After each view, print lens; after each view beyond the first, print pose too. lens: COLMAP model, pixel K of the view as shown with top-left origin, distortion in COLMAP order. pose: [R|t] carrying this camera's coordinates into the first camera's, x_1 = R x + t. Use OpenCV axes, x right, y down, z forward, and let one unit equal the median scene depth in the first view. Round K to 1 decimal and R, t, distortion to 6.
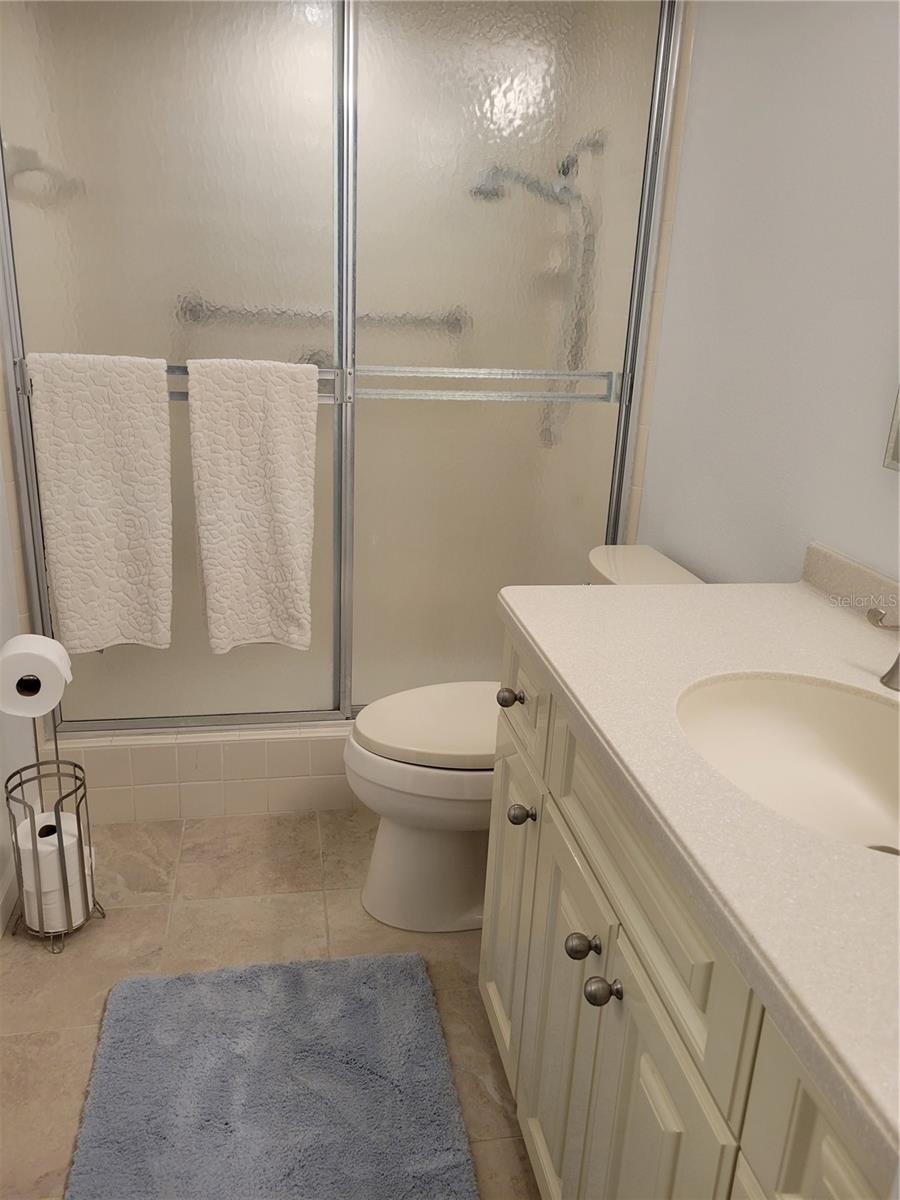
lens RADIAL K [[906.3, 0, 451.3], [0, 906.3, 596.6], [0, 0, 1]] dist [0.030355, -0.011722]
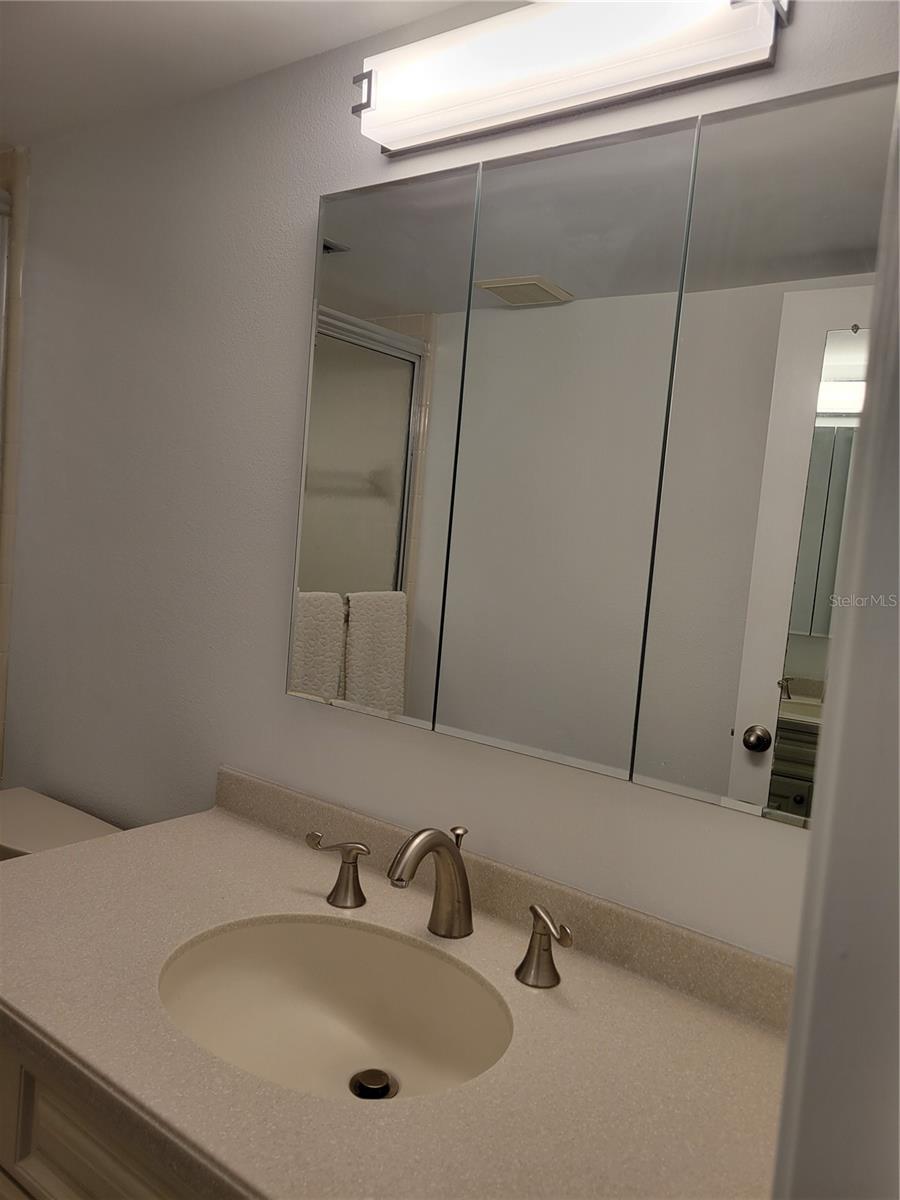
lens RADIAL K [[906.3, 0, 449.7], [0, 906.3, 601.7], [0, 0, 1]] dist [0.030355, -0.011722]
pose [[0.736085, -0.032602, 0.676104, -0.119934], [0.161965, 0.978307, -0.129160, -0.086521], [-0.657226, 0.204577, 0.725397, 0.080765]]
